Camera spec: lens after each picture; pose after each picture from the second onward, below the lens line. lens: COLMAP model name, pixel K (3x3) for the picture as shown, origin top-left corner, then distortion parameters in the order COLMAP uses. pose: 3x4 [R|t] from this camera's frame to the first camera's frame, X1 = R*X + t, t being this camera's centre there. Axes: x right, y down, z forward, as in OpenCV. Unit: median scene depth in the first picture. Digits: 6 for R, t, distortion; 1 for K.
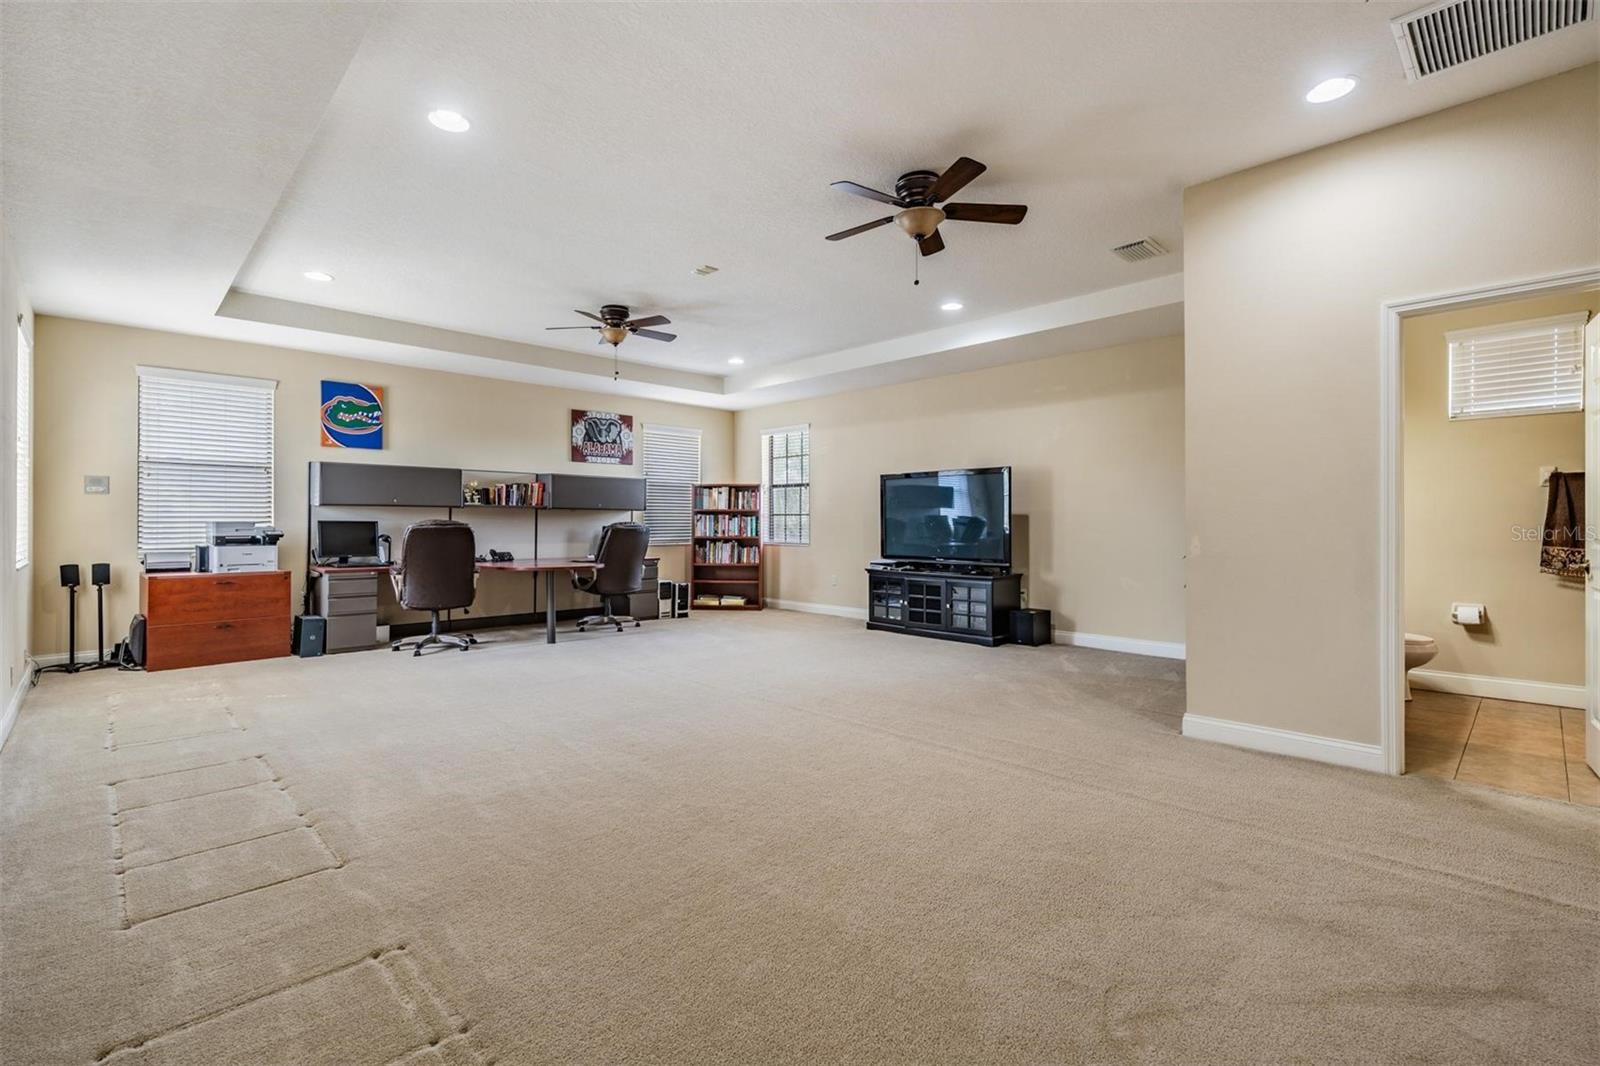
lens RADIAL K [[715.3, 0, 801.0], [0, 715.3, 526.9], [0, 0, 1]] dist [0.005442, -0.001119]
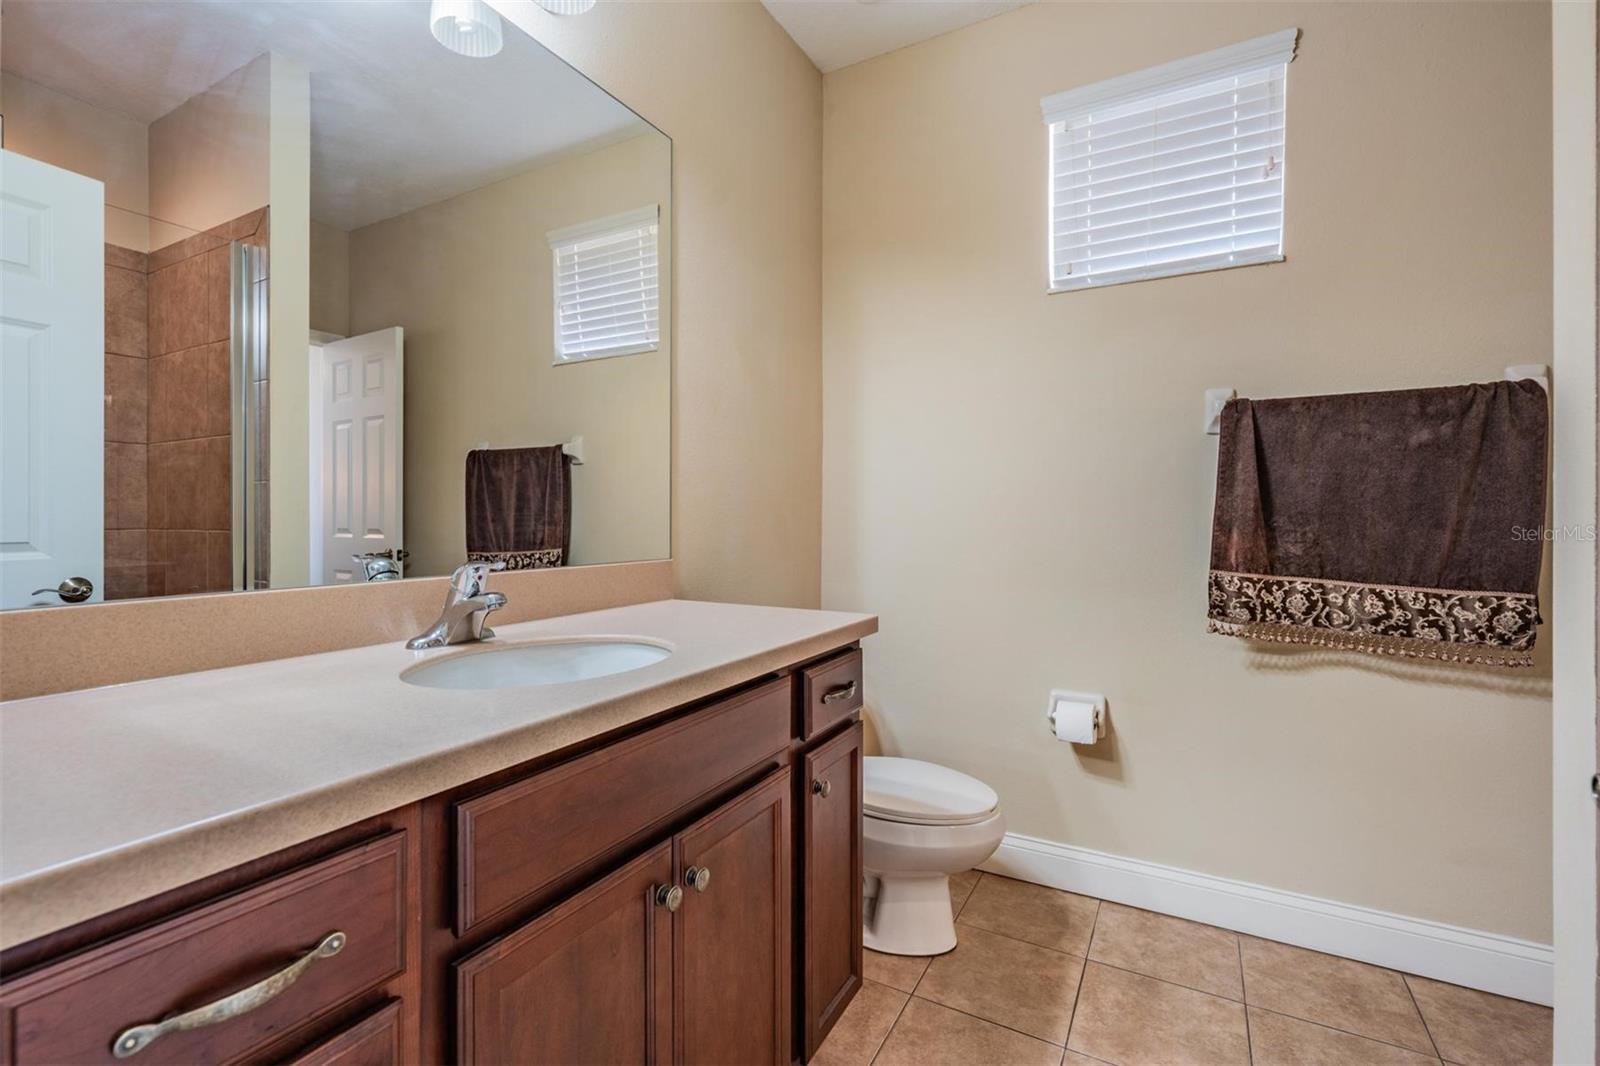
lens RADIAL K [[715.3, 0, 798.3], [0, 715.3, 522.4], [0, 0, 1]] dist [0.005442, -0.001119]
pose [[0.950721, 0.002990, 0.310033, 0.639028], [-0.004494, 0.999981, 0.004135, -0.001962], [-0.310015, -0.005325, 0.950717, 0.643216]]
